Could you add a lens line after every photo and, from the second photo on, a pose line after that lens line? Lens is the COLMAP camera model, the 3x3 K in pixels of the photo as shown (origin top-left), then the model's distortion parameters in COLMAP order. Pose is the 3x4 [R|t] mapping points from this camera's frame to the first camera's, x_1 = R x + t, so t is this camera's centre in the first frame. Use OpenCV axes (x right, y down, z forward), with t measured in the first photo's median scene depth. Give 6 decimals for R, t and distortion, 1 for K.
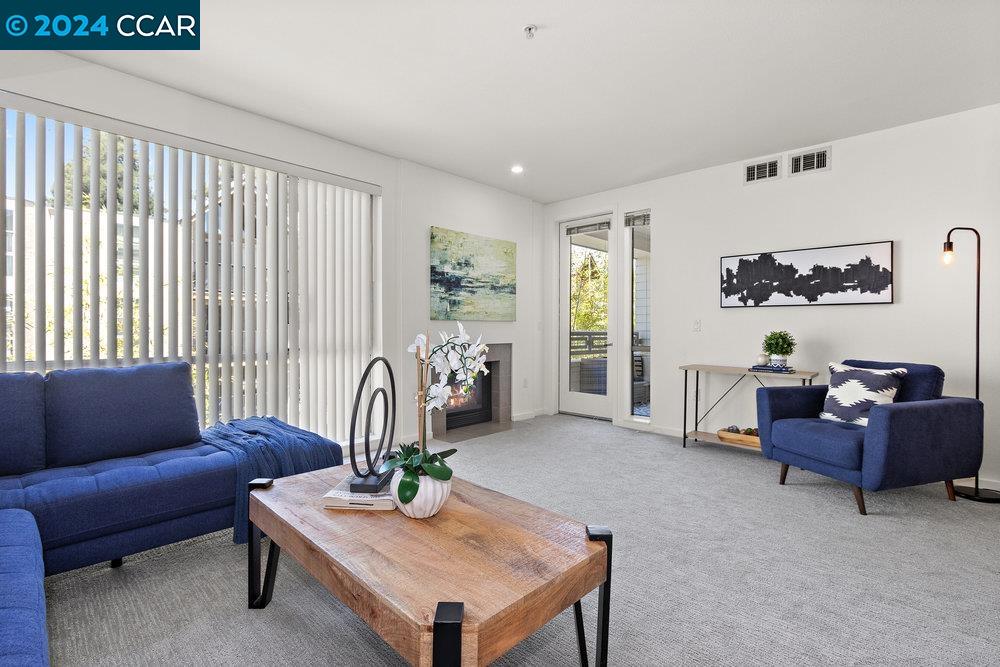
lens RADIAL K [[458.0, 0, 500.5], [0, 458.0, 327.3], [0, 0, 1]] dist [-0.001263, 0.000131]
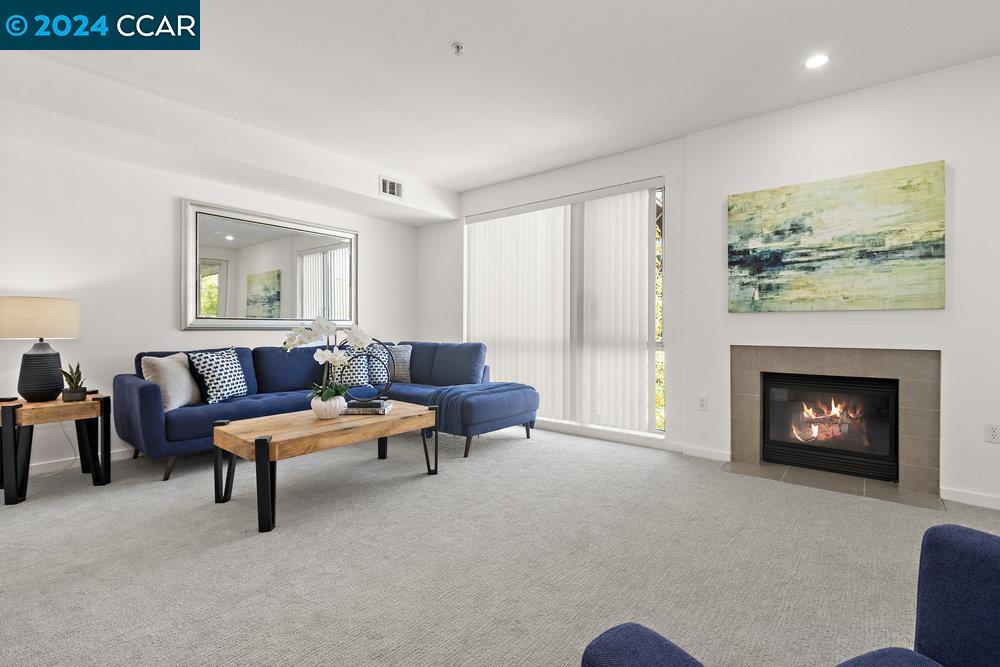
lens RADIAL K [[458.0, 0, 500.5], [0, 458.0, 327.3], [0, 0, 1]] dist [-0.001263, 0.000131]
pose [[0.080047, -0.003595, -0.996785, 0.587101], [-0.003590, 0.999986, -0.003895, 0.013207], [0.996785, 0.003890, 0.080033, 0.515871]]
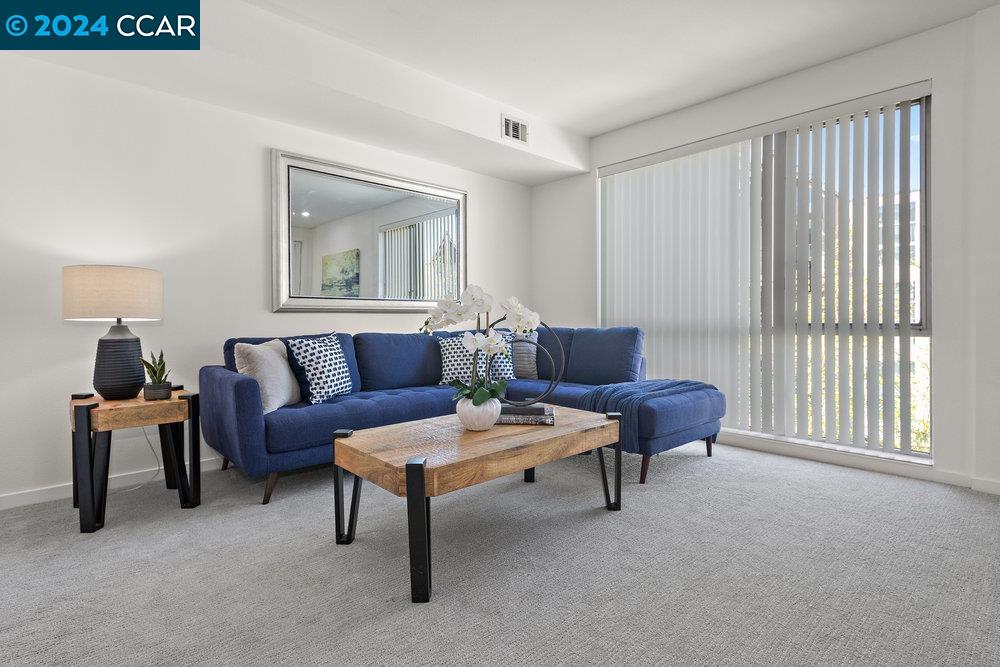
lens RADIAL K [[495.7, 0, 498.7], [0, 495.7, 322.7], [0, 0, 1]] dist [0.000765, -0.000150]
pose [[-0.054117, 0.006919, -0.998511, 0.417953], [0.002213, 0.999974, 0.006810, 0.029605], [0.998532, -0.001842, -0.054131, 0.371696]]
